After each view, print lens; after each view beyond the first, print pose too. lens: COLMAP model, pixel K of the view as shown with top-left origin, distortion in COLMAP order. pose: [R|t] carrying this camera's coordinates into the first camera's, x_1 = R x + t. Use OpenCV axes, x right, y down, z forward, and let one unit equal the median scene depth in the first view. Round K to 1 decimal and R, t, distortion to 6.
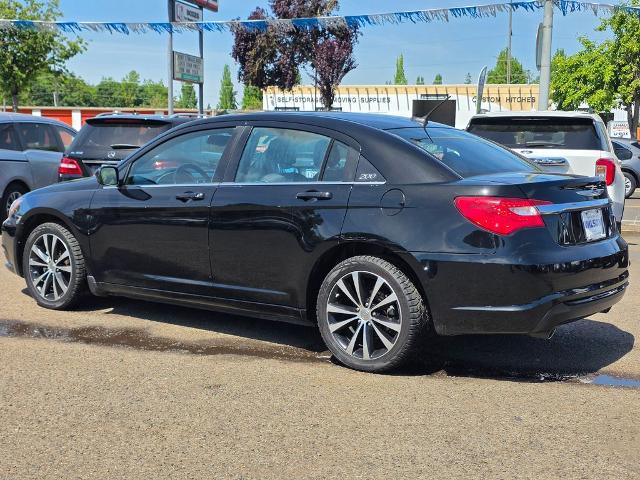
lens RADIAL K [[866.8, 0, 320.0], [0, 866.8, 240.0], [0, 0, 1]] dist [0.171617, -0.612396]
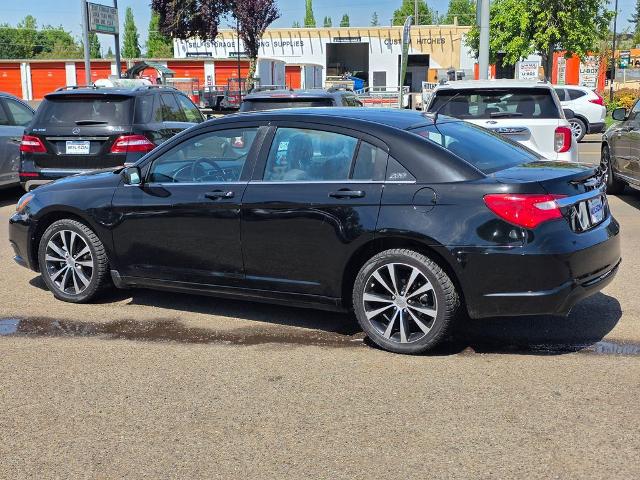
lens RADIAL K [[866.8, 0, 320.0], [0, 866.8, 240.0], [0, 0, 1]] dist [0.171617, -0.612396]
pose [[0.992007, -0.048660, 0.116423, -0.146384], [0.039784, 0.996207, 0.077388, -0.069006], [-0.119748, -0.072138, 0.990180, -0.058951]]
